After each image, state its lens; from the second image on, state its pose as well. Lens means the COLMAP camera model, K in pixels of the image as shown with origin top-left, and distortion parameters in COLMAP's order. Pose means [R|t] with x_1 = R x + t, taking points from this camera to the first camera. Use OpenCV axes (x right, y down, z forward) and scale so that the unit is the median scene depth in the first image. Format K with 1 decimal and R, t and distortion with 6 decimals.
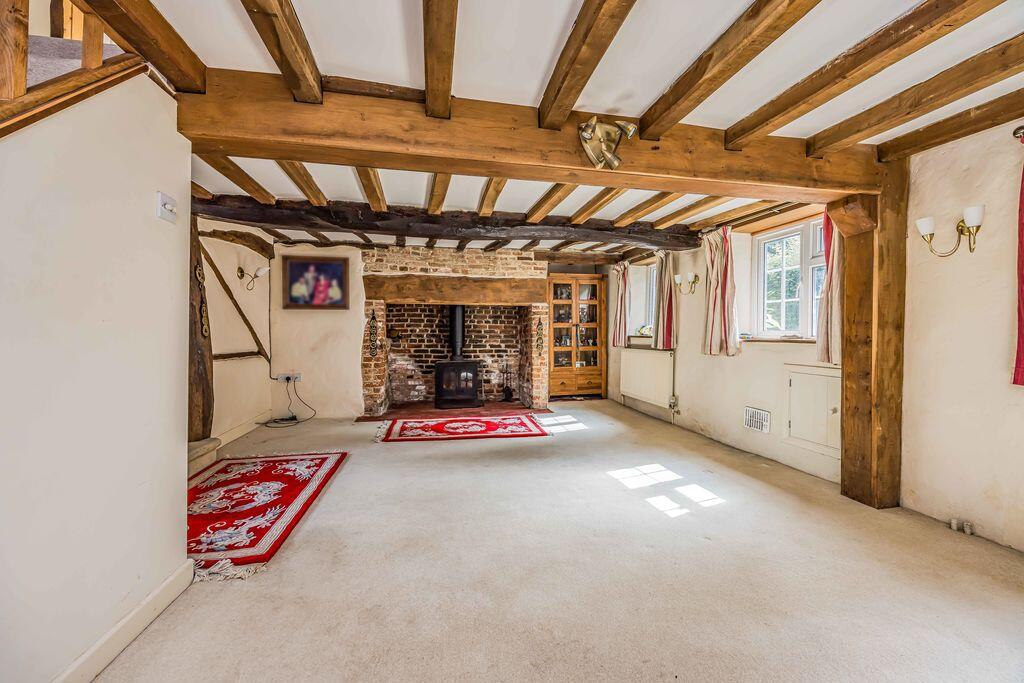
lens RADIAL K [[397.1, 0, 511.5], [0, 397.1, 333.7], [0, 0, 1]] dist [0.000066, 0.000092]
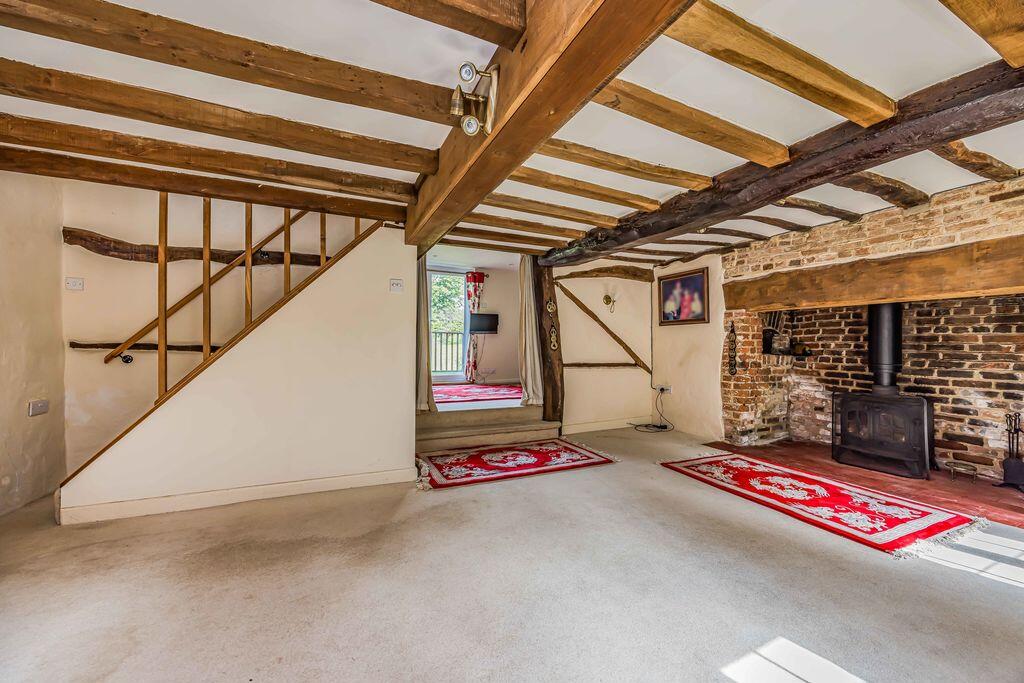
lens RADIAL K [[397.1, 0, 511.7], [0, 397.1, 345.2], [0, 0, 1]] dist [0.000066, 0.000092]
pose [[0.239588, 0.000887, -0.970874, 0.373075], [-0.005578, 0.999984, -0.000463, -0.005412], [0.970859, 0.005527, 0.239589, 0.324725]]
